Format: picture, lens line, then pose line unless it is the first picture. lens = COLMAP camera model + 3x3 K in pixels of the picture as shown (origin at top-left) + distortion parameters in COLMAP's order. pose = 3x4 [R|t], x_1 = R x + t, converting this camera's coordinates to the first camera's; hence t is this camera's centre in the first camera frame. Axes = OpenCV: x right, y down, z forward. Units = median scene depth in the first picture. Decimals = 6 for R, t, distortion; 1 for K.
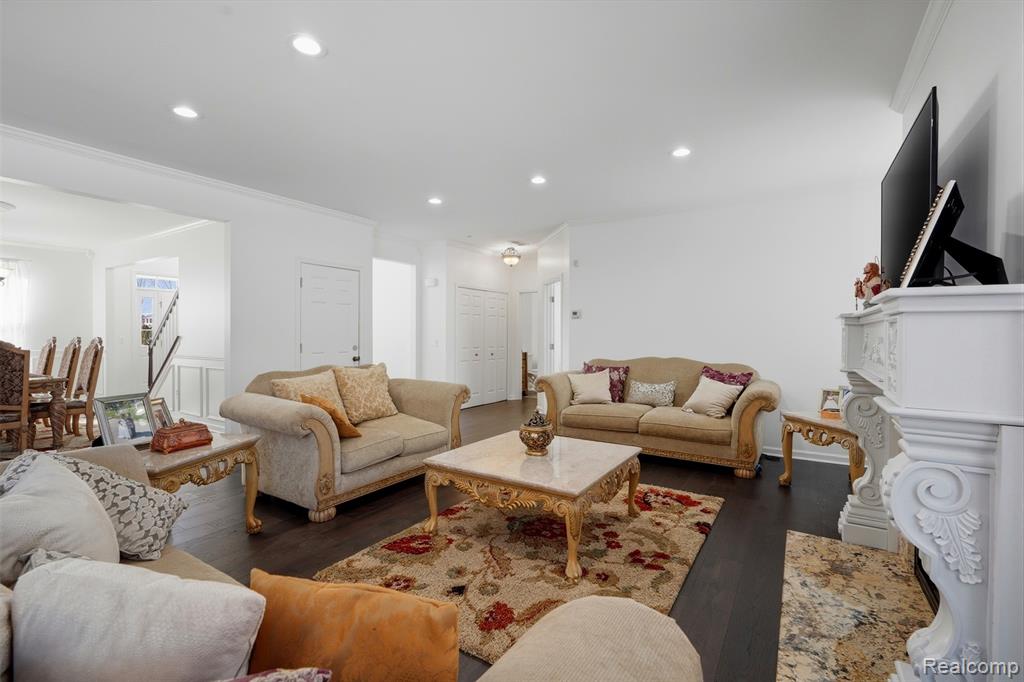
lens RADIAL K [[457.6, 0, 515.7], [0, 457.6, 337.1], [0, 0, 1]] dist [-0.006111, 0.001287]
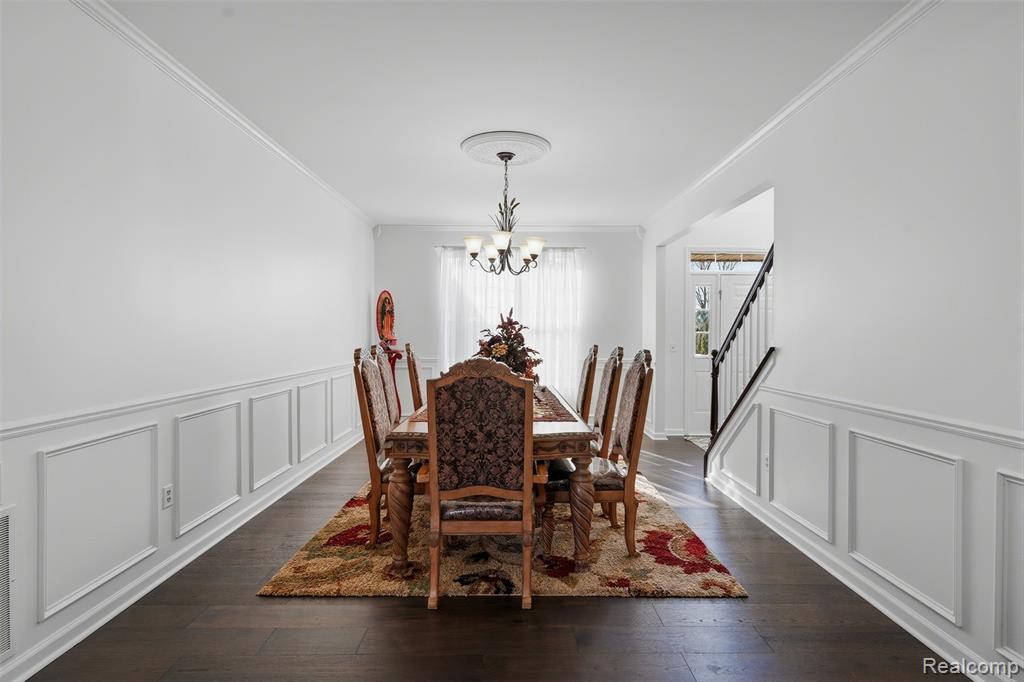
lens RADIAL K [[527.4, 0, 515.7], [0, 527.4, 338.3], [0, 0, 1]] dist [-0.001822, 0.000040]
pose [[0.548125, 0.009789, -0.836339, -0.483616], [-0.010838, 0.999931, 0.004601, -0.013666], [0.836326, 0.006542, 0.548193, 0.534557]]
